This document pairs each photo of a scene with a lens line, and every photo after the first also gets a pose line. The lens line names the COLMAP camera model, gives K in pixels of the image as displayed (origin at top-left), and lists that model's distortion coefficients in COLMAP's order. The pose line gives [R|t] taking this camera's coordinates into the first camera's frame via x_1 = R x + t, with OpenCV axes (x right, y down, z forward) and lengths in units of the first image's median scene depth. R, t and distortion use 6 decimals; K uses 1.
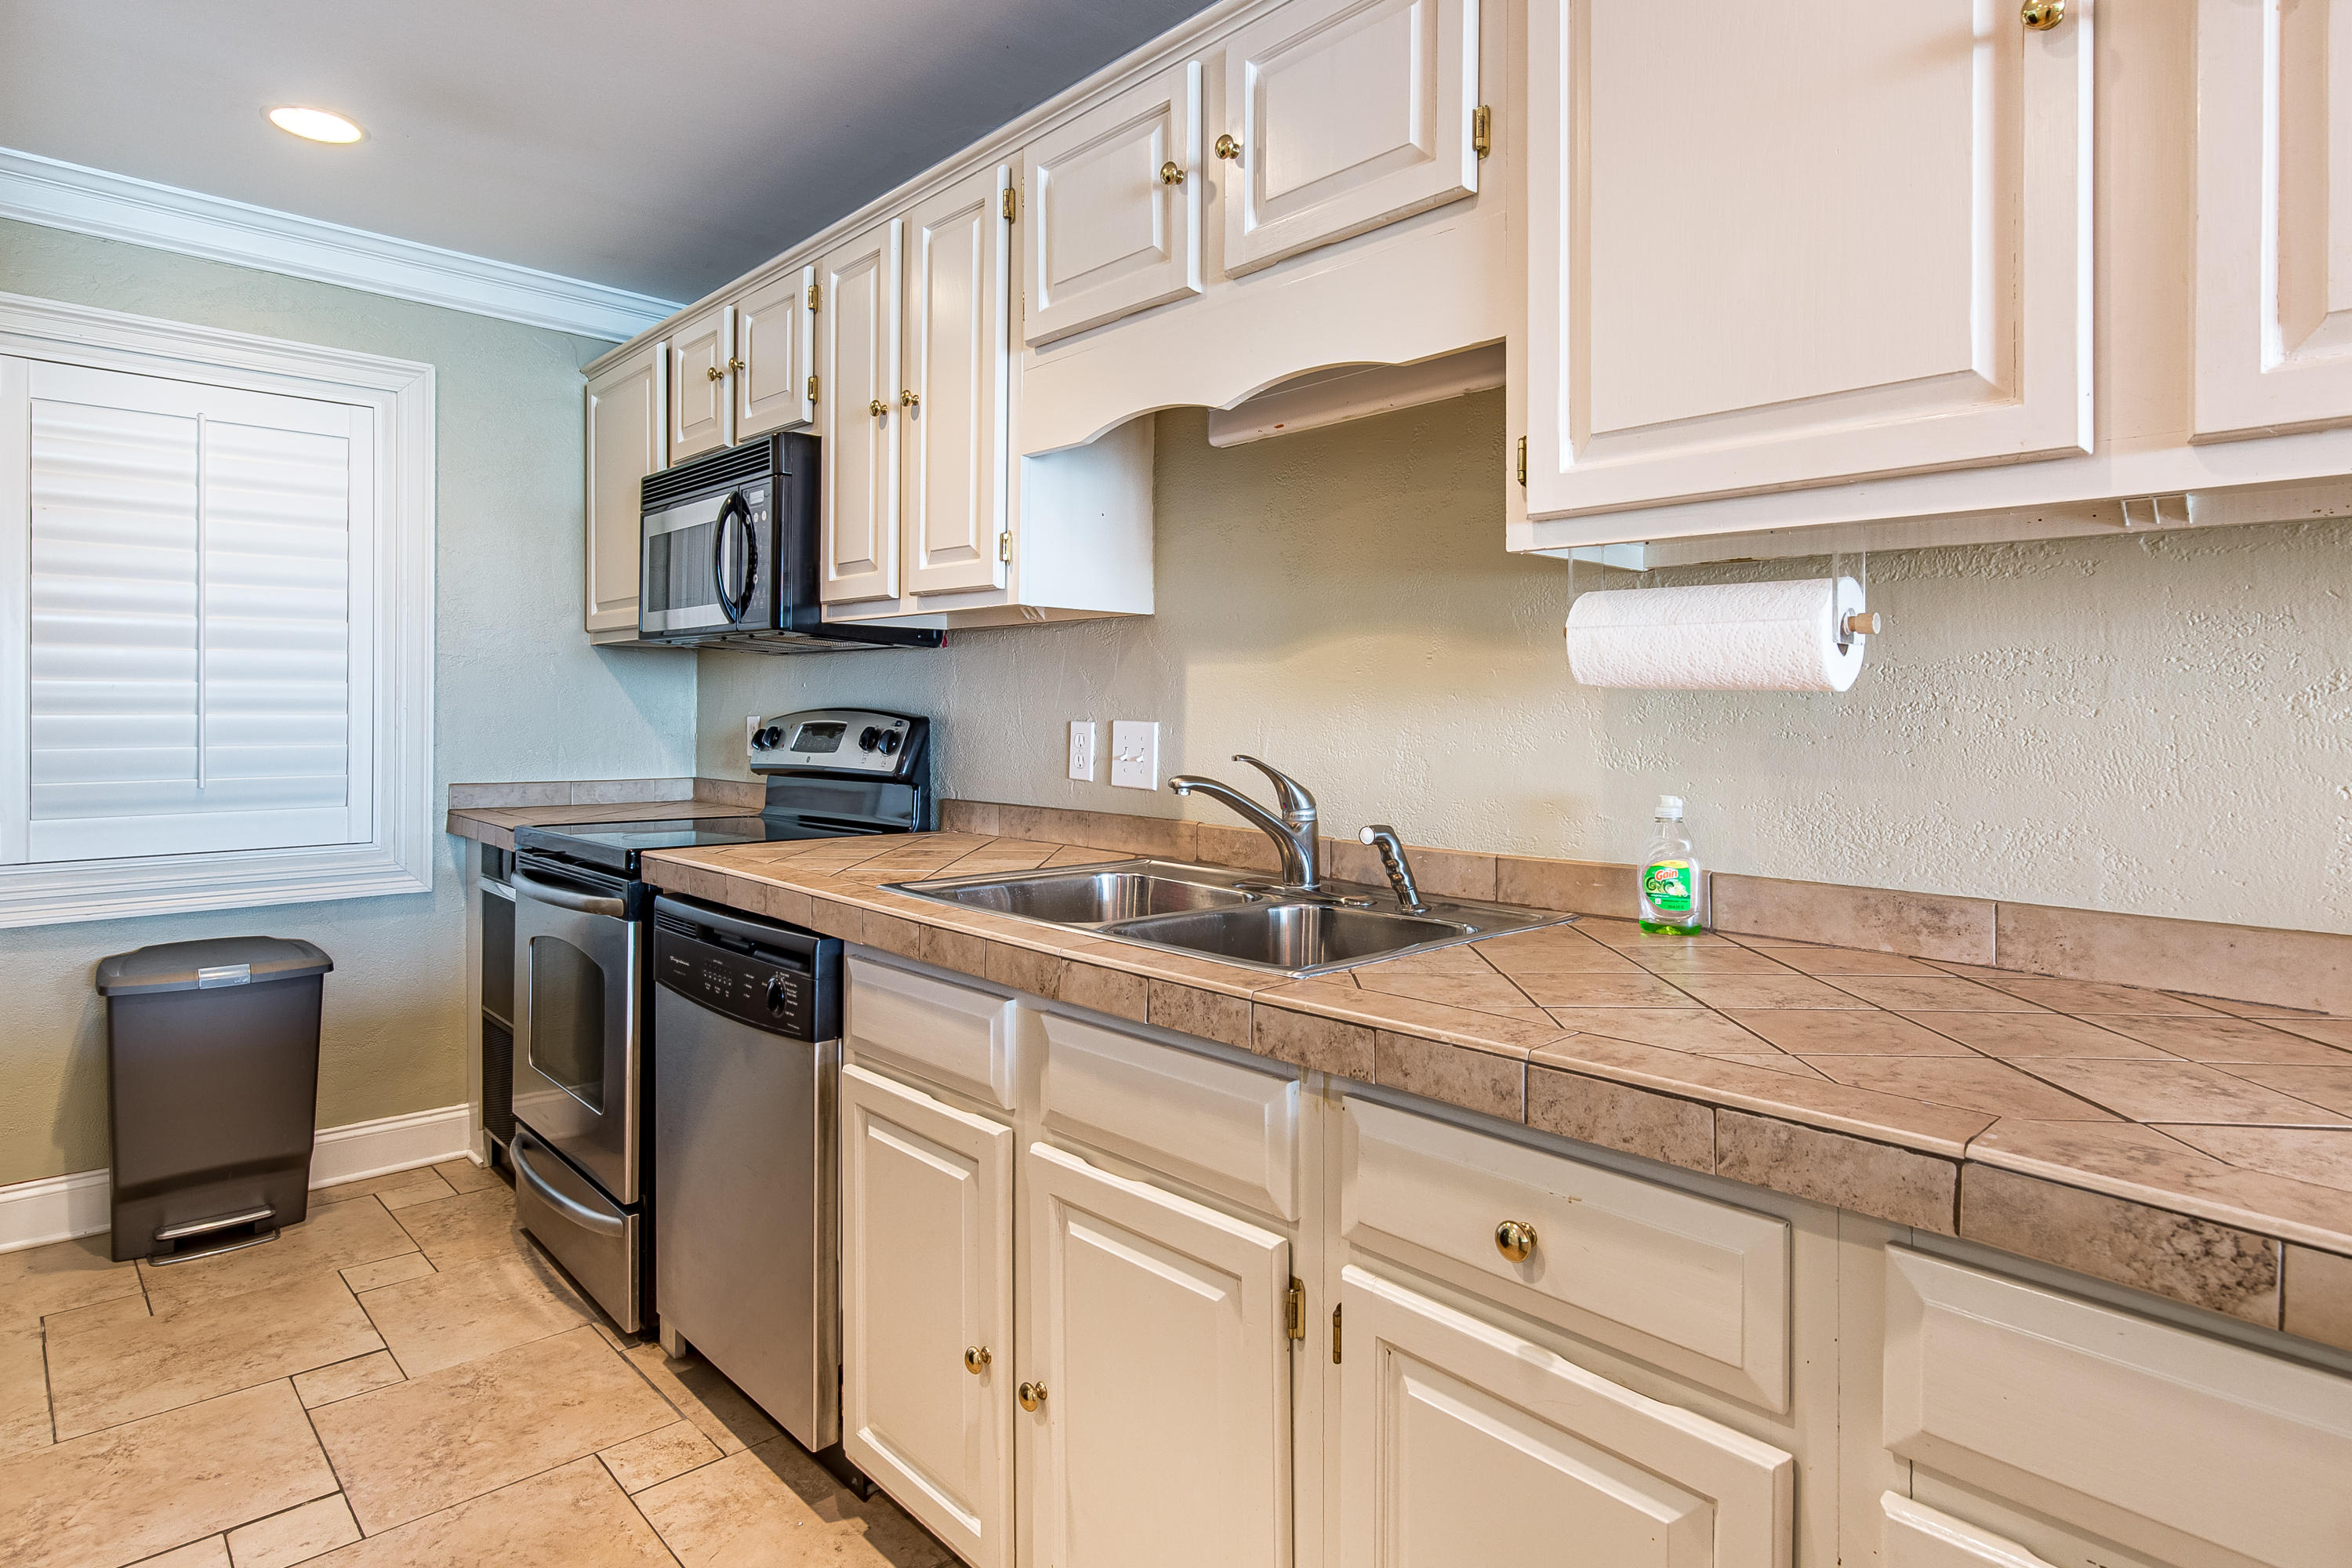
lens RADIAL K [[1286.0, 0, 1182.8], [0, 1286.0, 718.1], [0, 0, 1]] dist [0.003814, 0.001183]
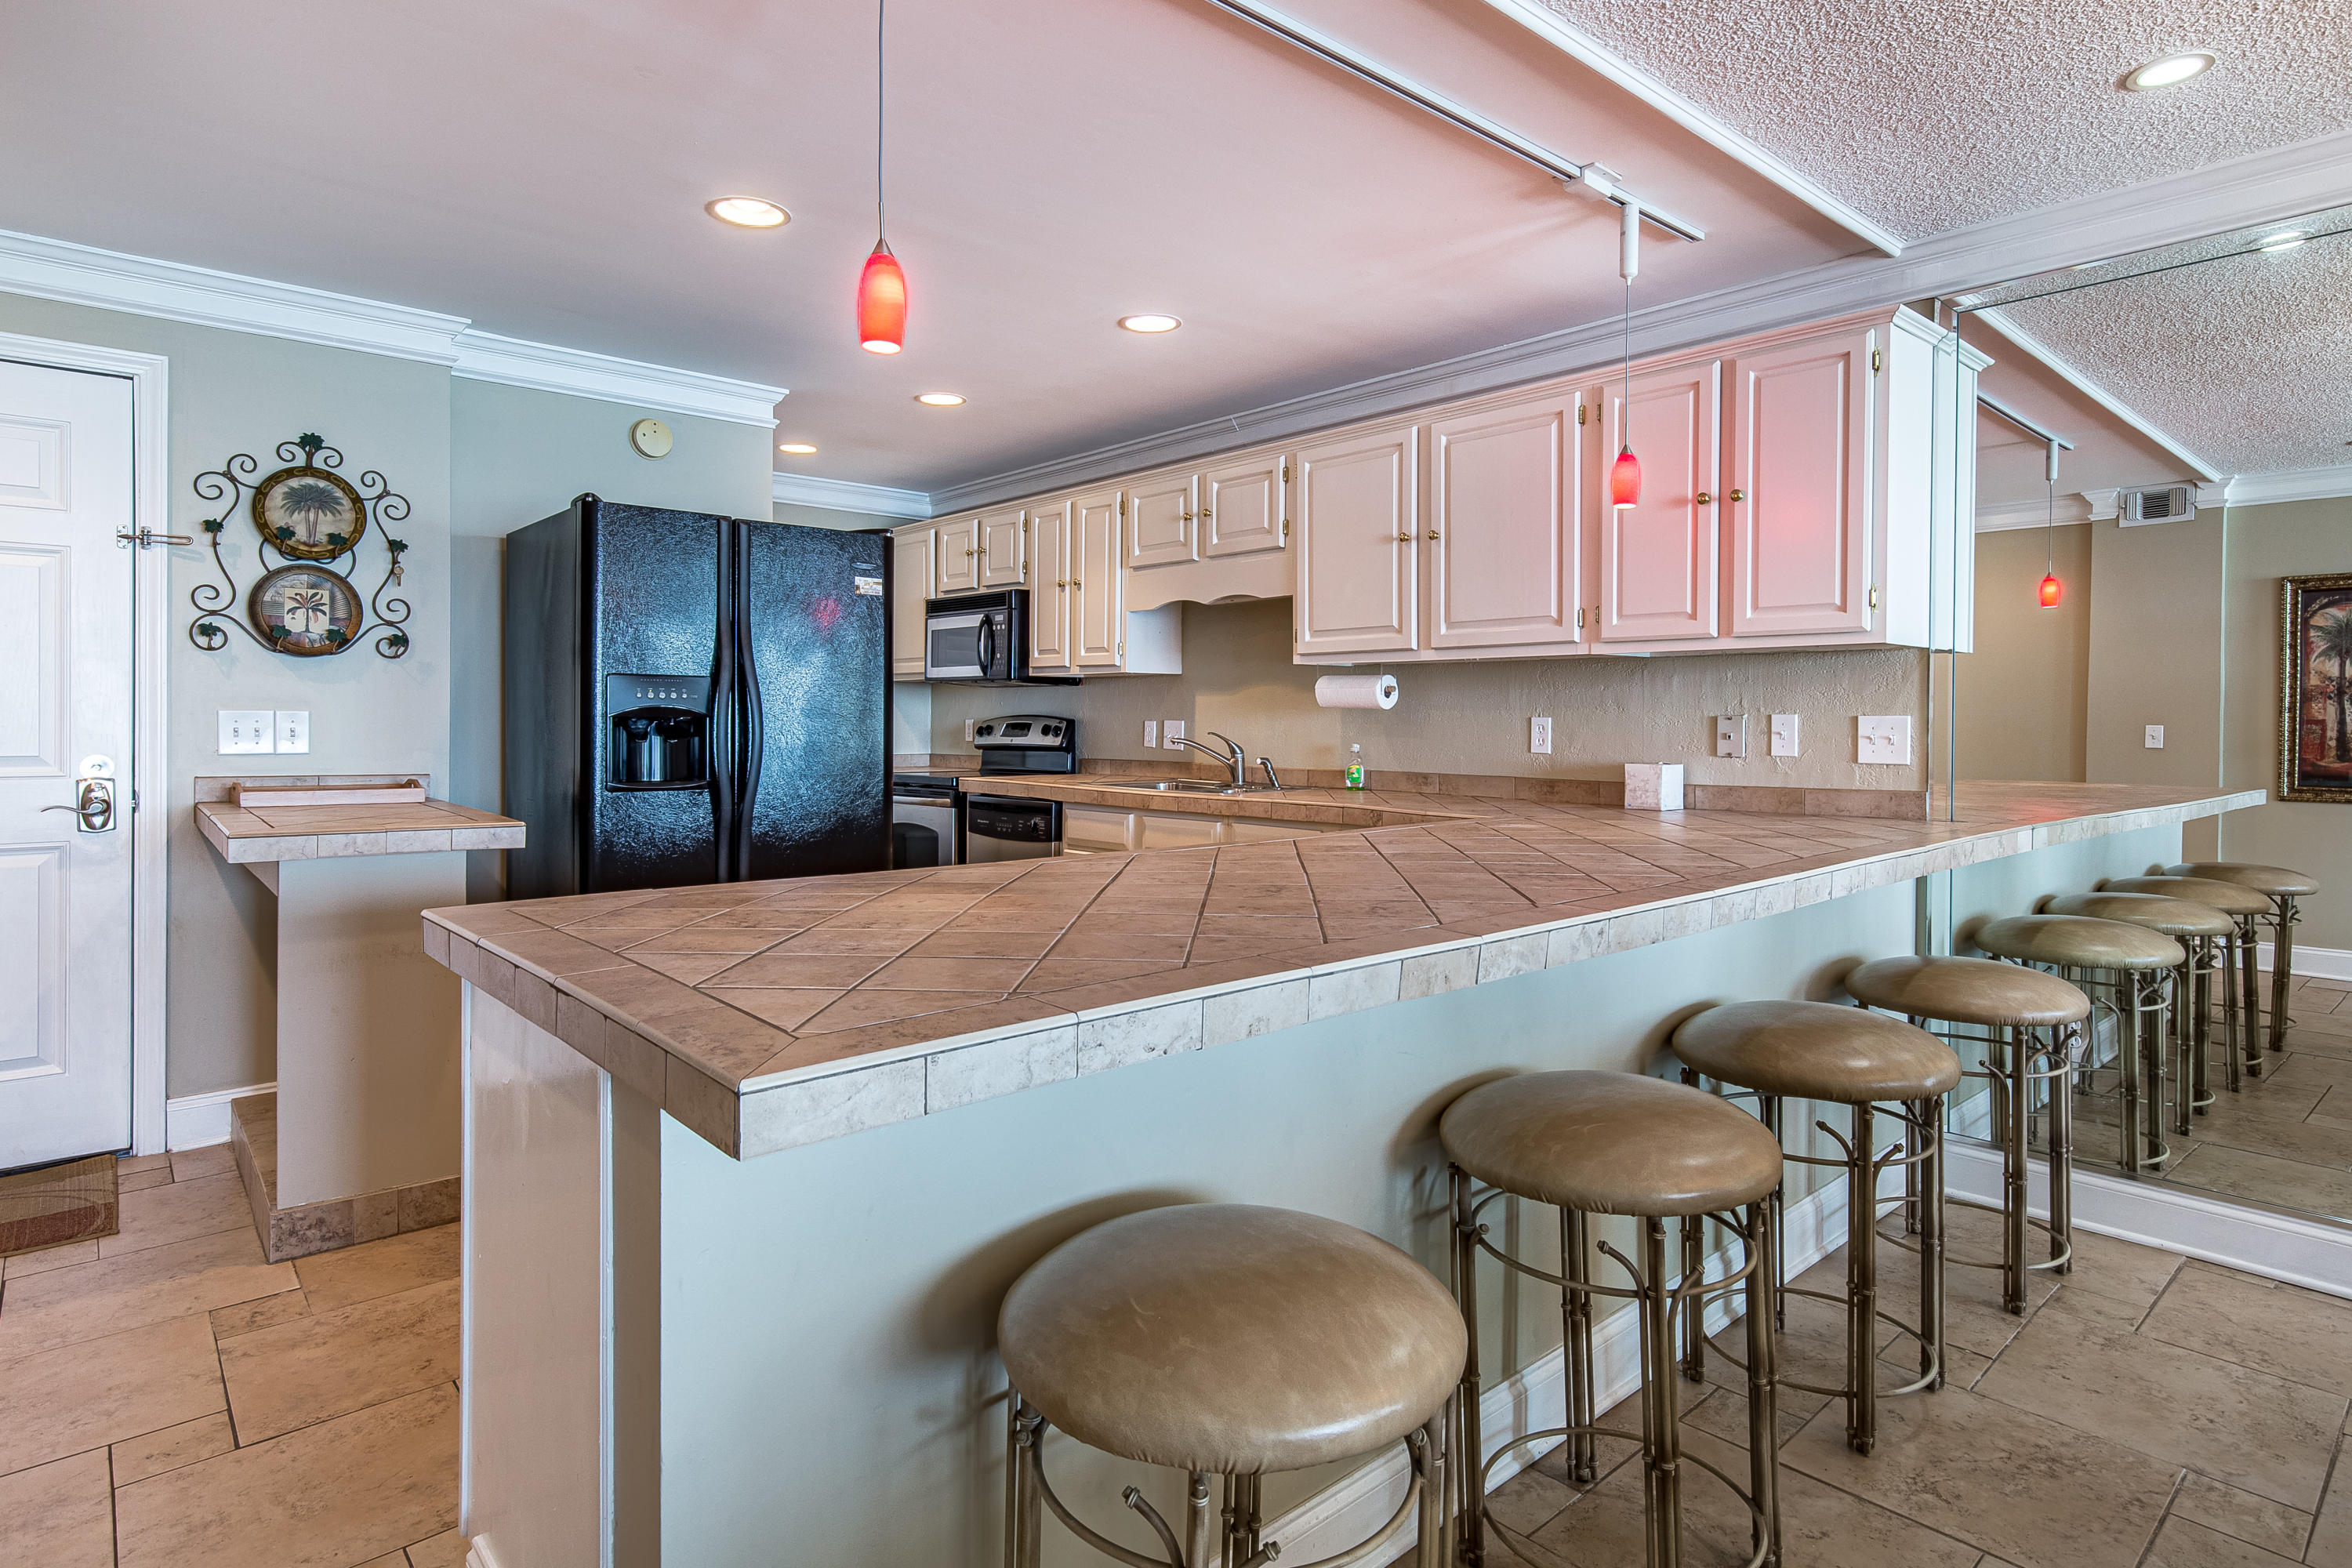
lens RADIAL K [[1286.0, 0, 1182.8], [0, 1286.0, 718.1], [0, 0, 1]] dist [0.003814, 0.001183]
pose [[0.999575, -0.000816, -0.029130, 0.048000], [0.000641, 0.999982, -0.006017, 0.012306], [0.029134, 0.005995, 0.999558, -1.347819]]
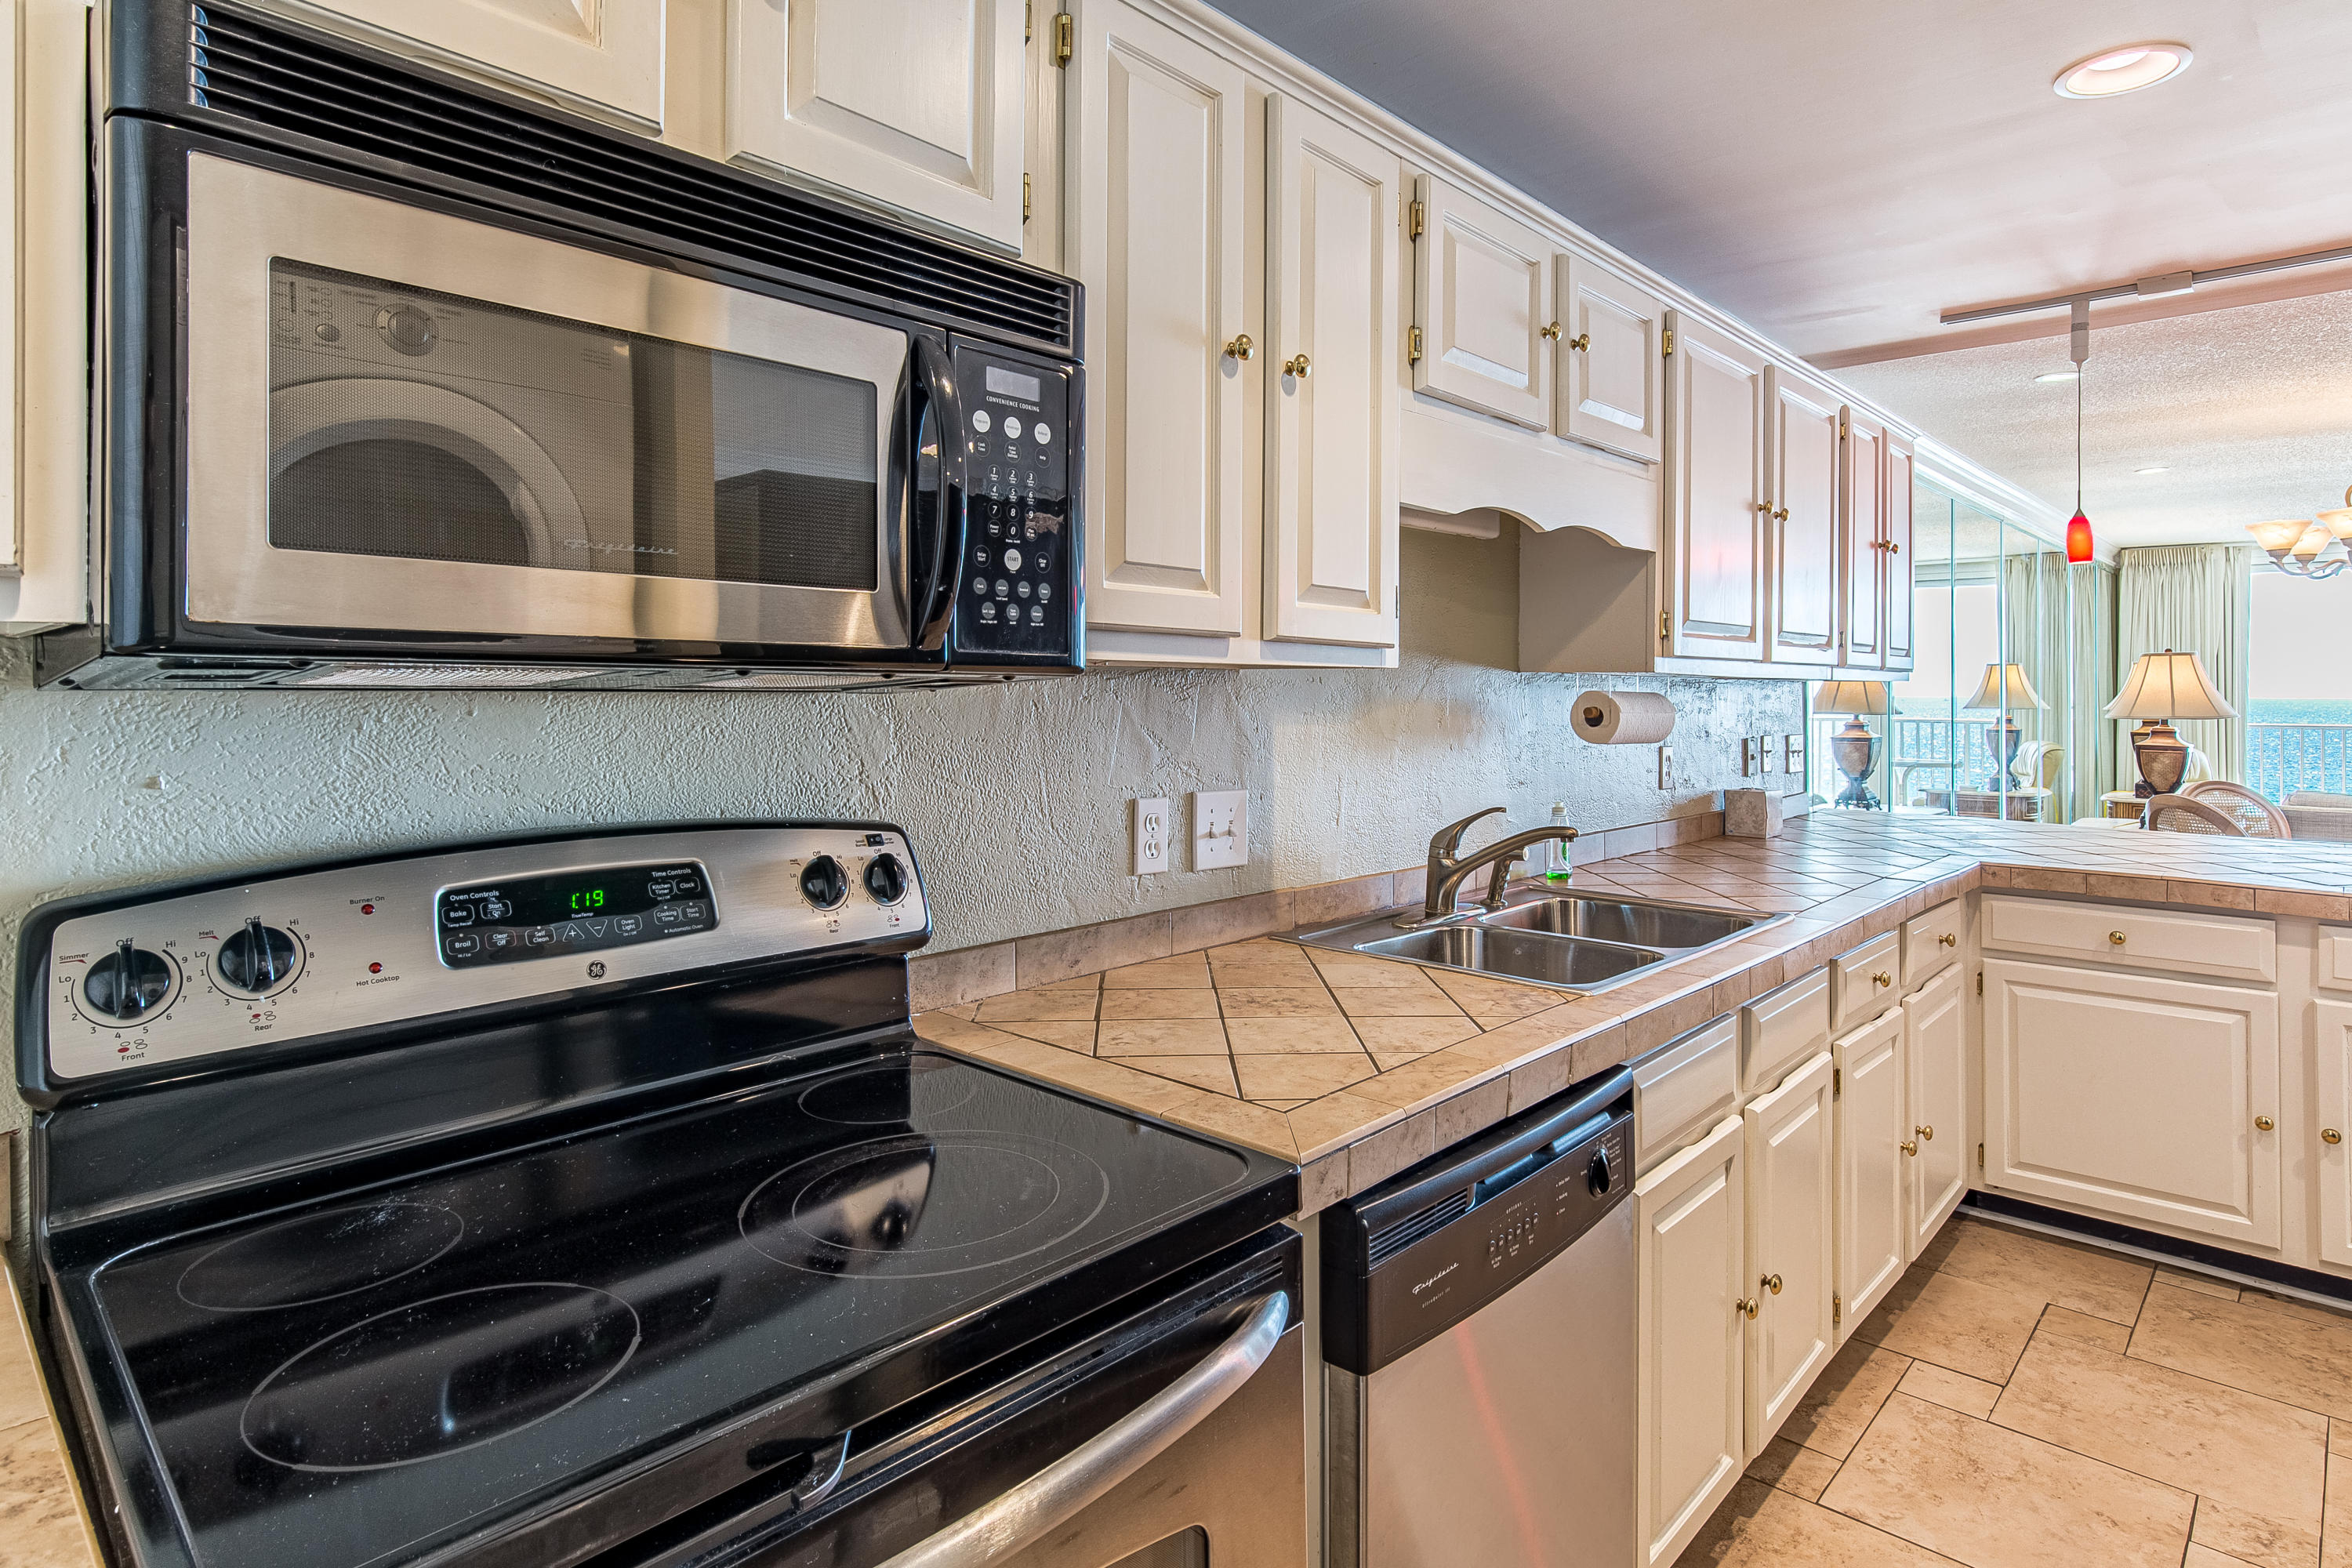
lens RADIAL K [[1266.8, 0, 1200.8], [0, 1266.8, 681.3], [0, 0, 1]] dist [0.002616, 0.001697]
pose [[-0.075342, -0.001322, 0.997157, -0.927865], [-0.000580, 0.999999, 0.001282, -0.075729], [-0.997158, -0.000482, -0.075342, 1.126597]]
